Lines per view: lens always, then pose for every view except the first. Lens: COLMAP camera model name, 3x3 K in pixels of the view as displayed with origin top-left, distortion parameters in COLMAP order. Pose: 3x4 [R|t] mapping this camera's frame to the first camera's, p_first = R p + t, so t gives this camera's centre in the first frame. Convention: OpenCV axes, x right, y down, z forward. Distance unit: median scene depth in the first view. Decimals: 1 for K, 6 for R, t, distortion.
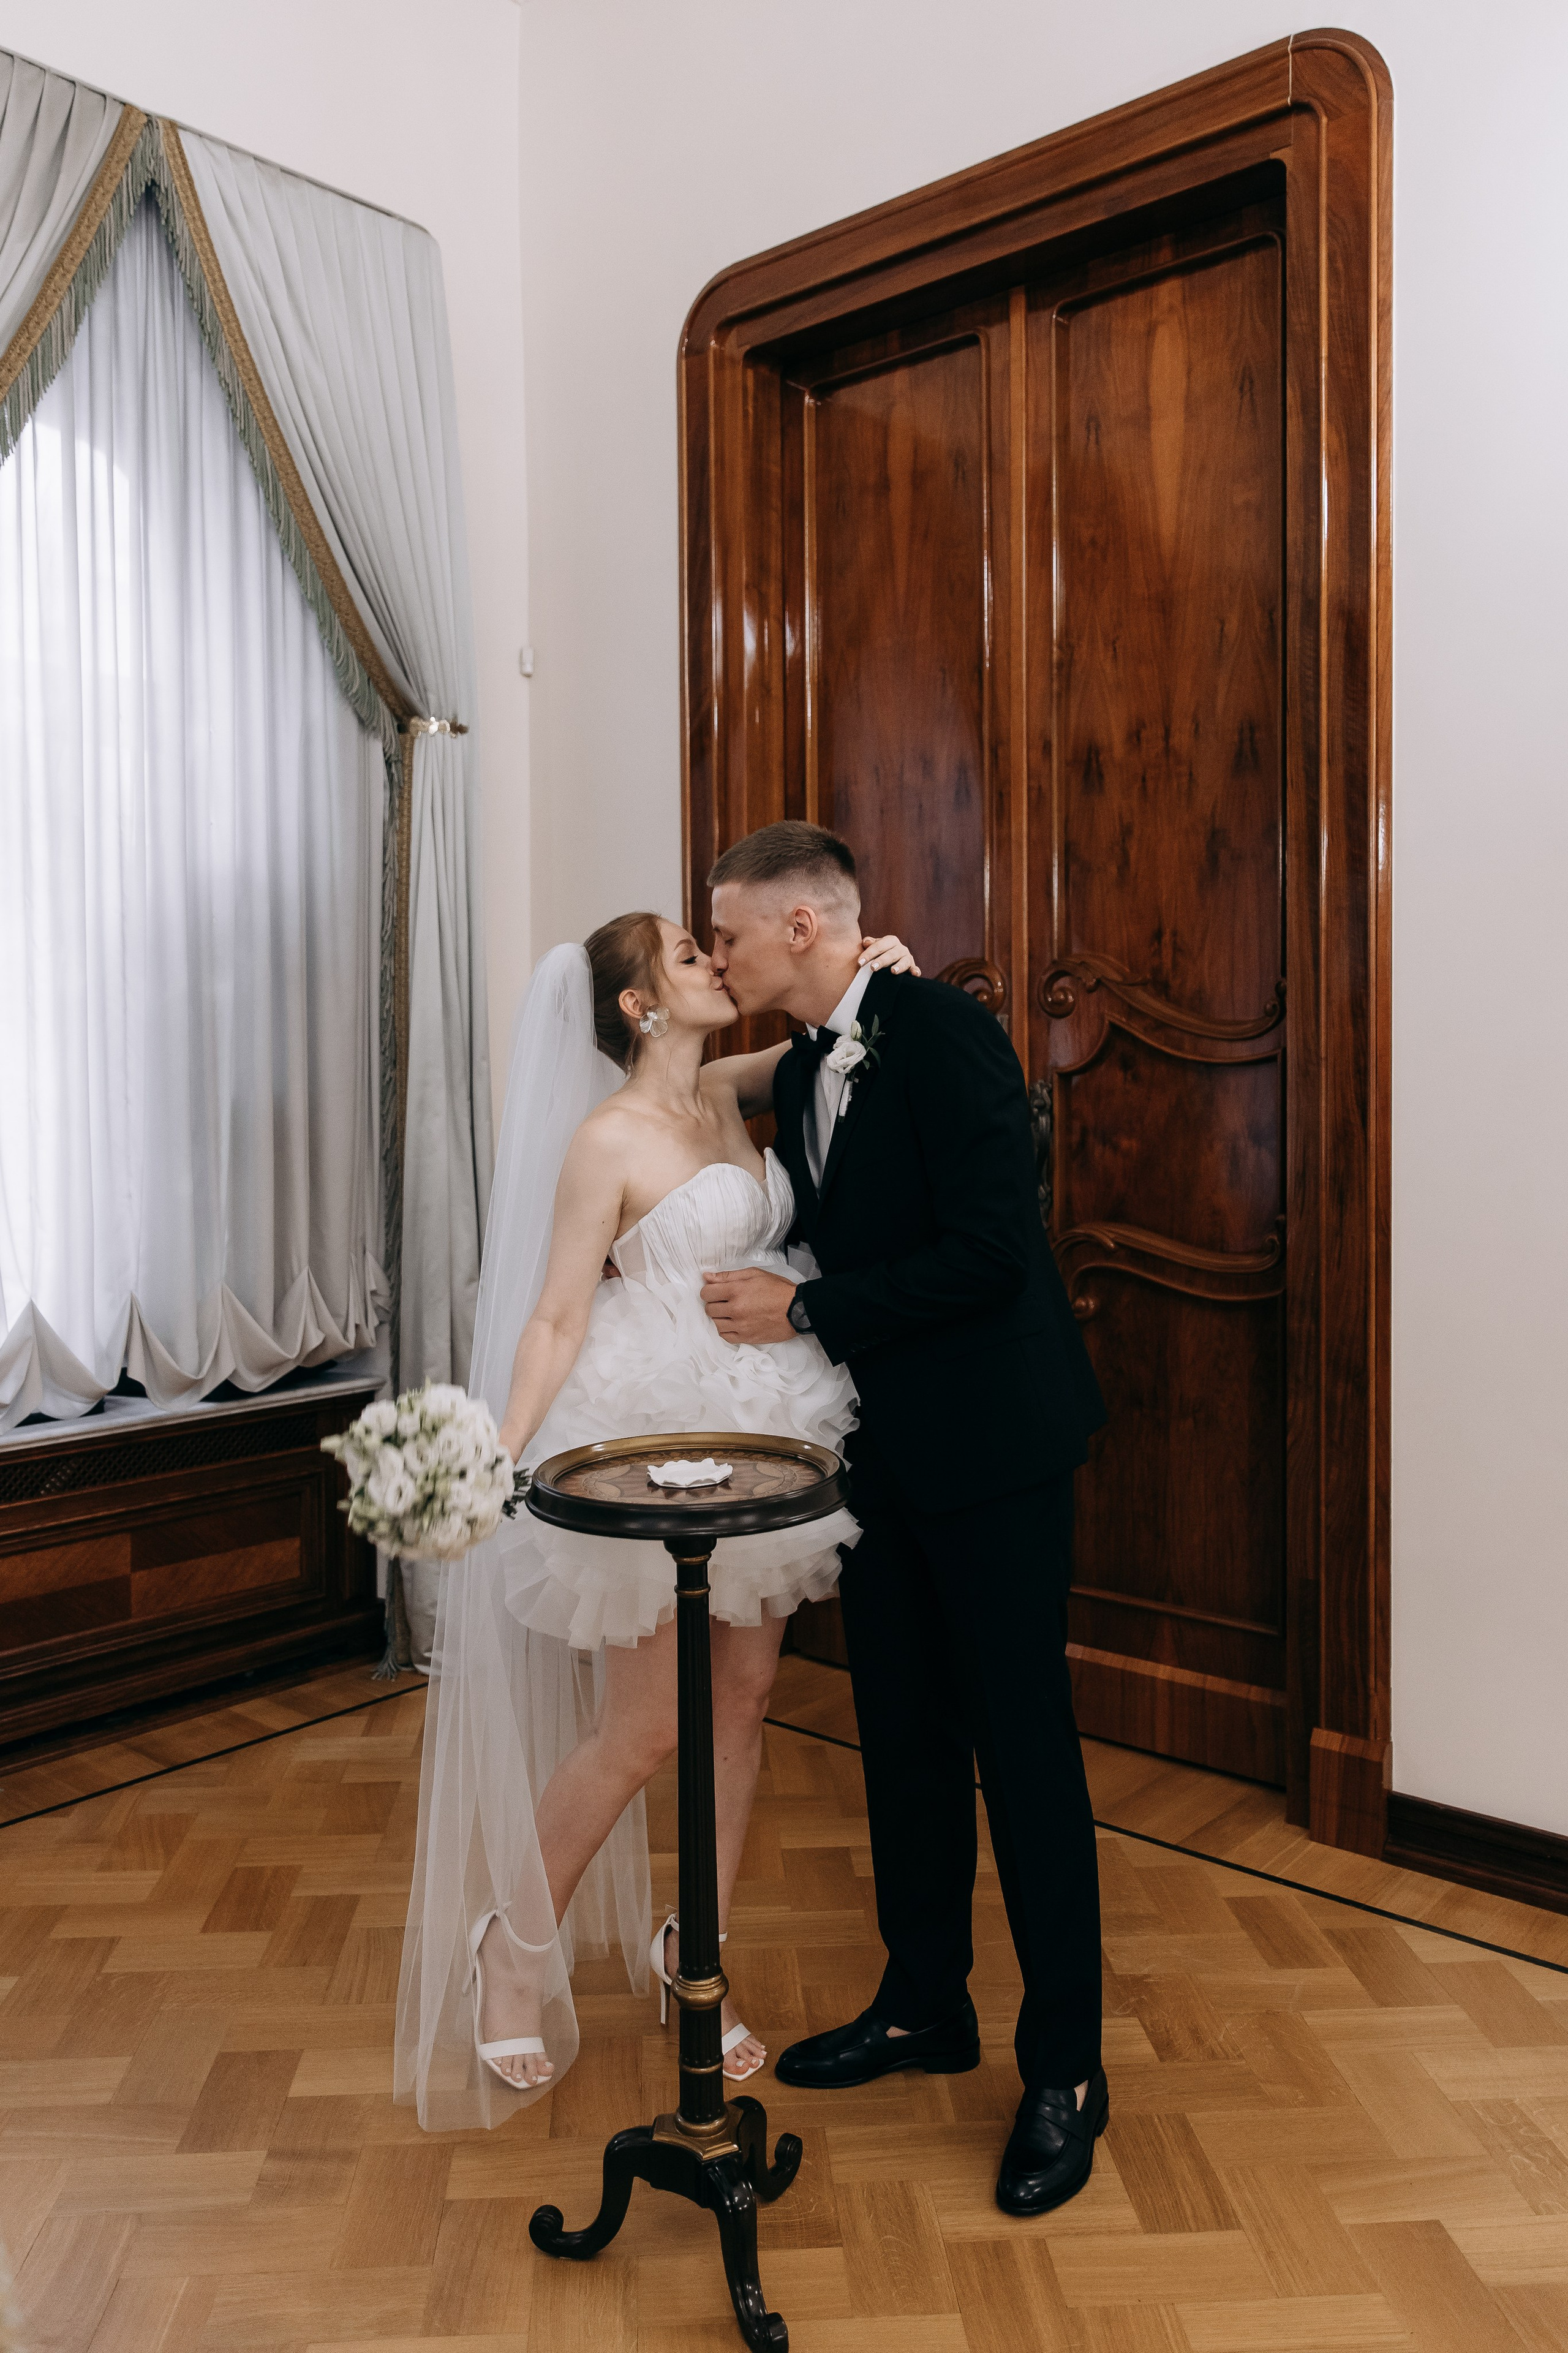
lens RADIAL K [[1824.7, 0, 773.4], [0, 1824.7, 1130.8], [0, 0, 1]] dist [0.007871, -0.017005]
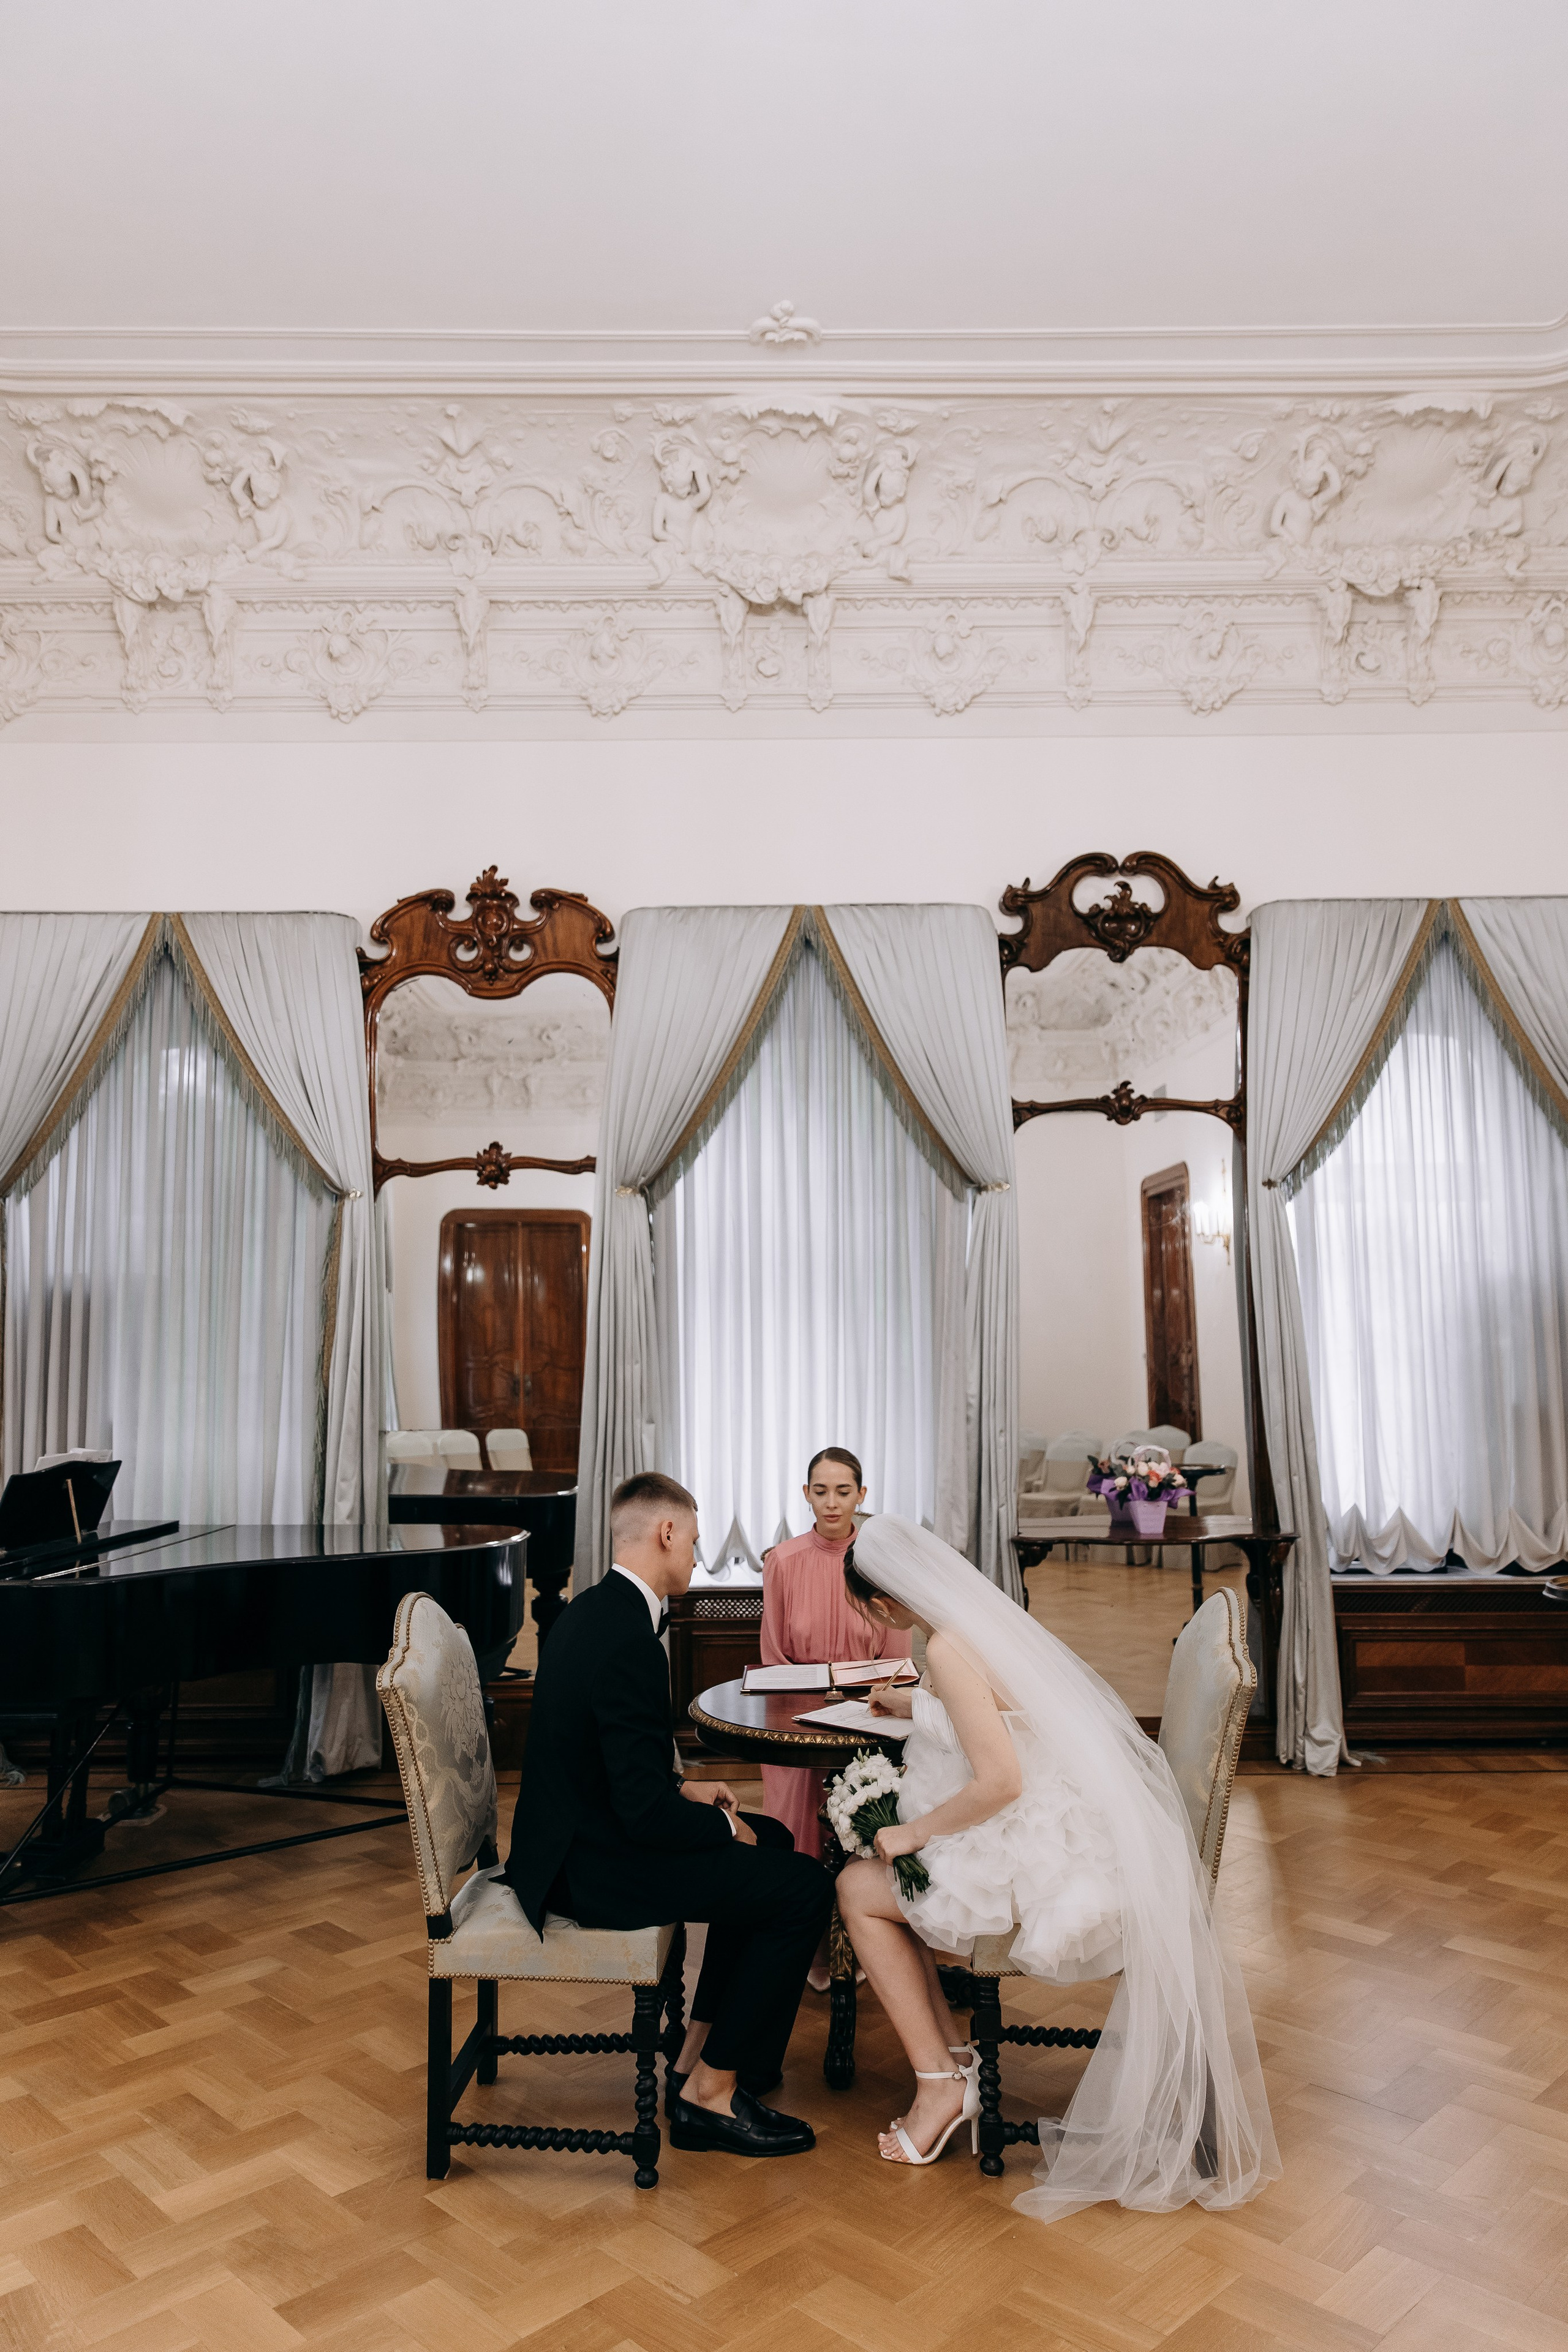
lens RADIAL K [[1593.8, 0, 760.0], [0, 1593.8, 1194.3], [0, 0, 1]] dist [0.021299, -0.017115]
pose [[0.659533, -0.075393, -0.747885, 0.441839], [-0.021276, 0.992686, -0.118833, -0.020042], [0.751374, 0.094286, 0.653106, -0.654388]]
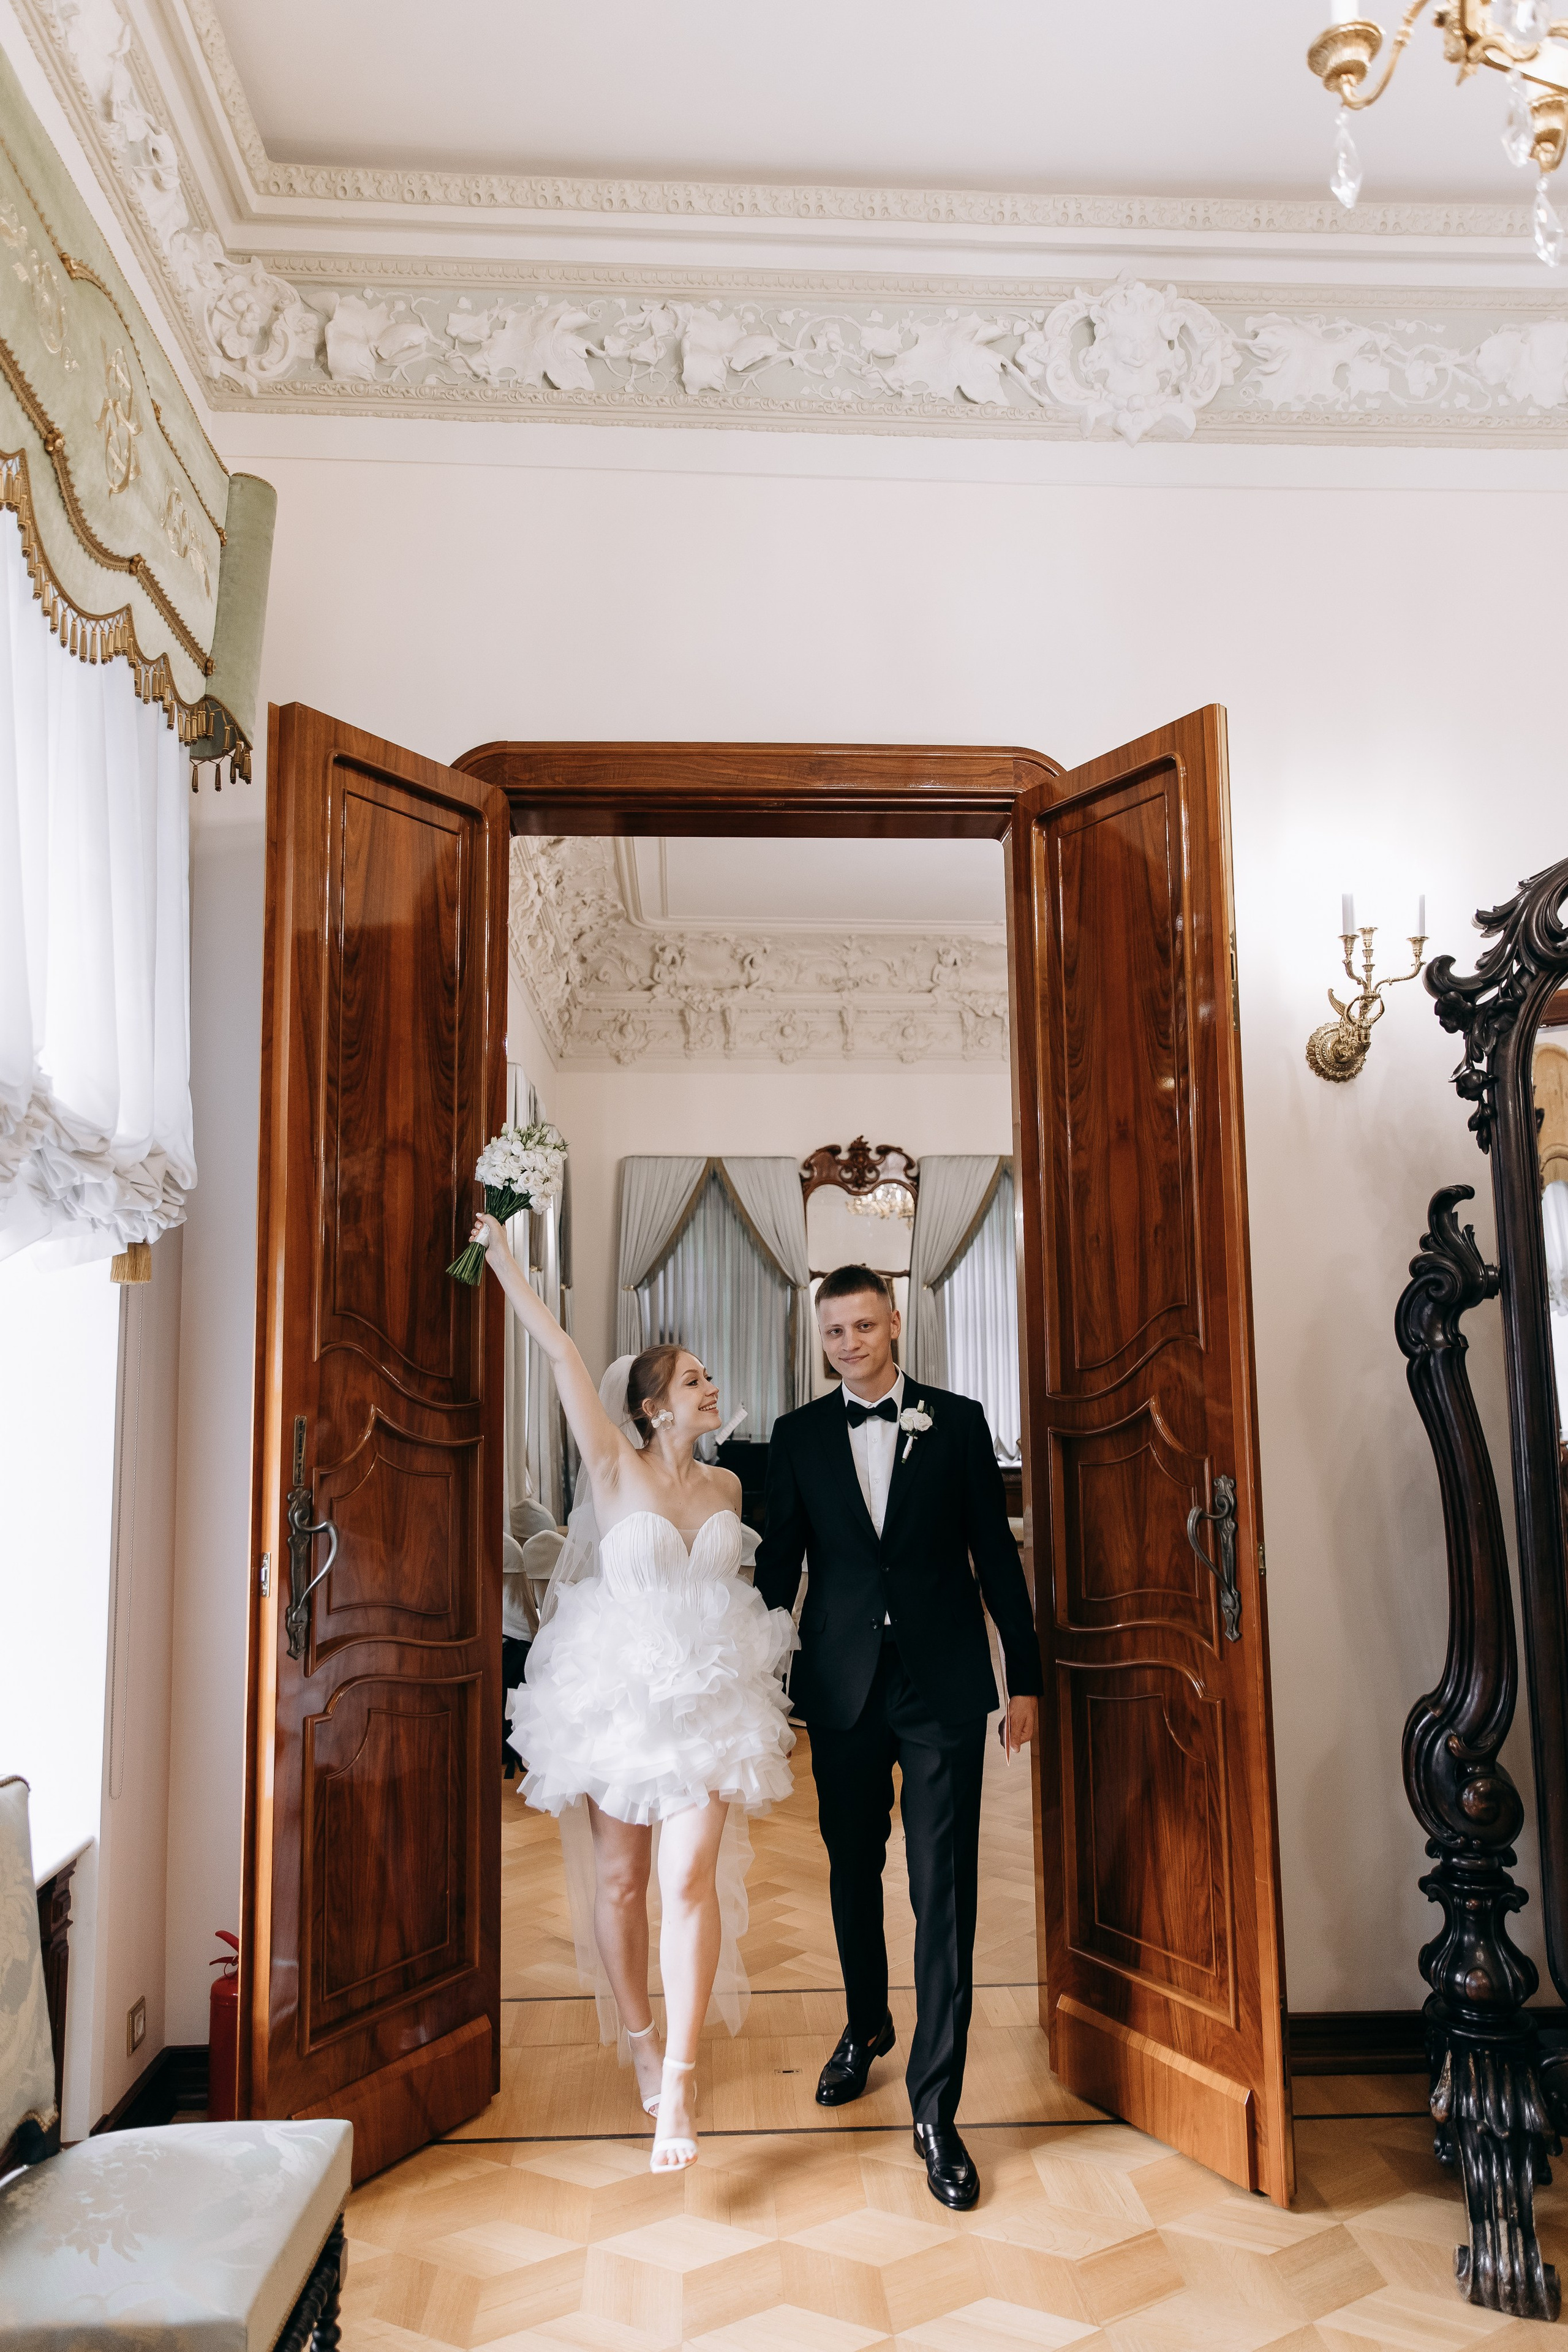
lens RADIAL K [[1593.8, 0, 779.8], [0, 1593.8, 1172.3], [0, 0, 1]] dist [0.021299, -0.017115]
pose [[0.697551, -0.077139, -0.712371, 1.551479], [-0.023104, 0.991250, -0.129961, 0.008142], [0.716163, 0.107113, 0.689665, -2.544655]]
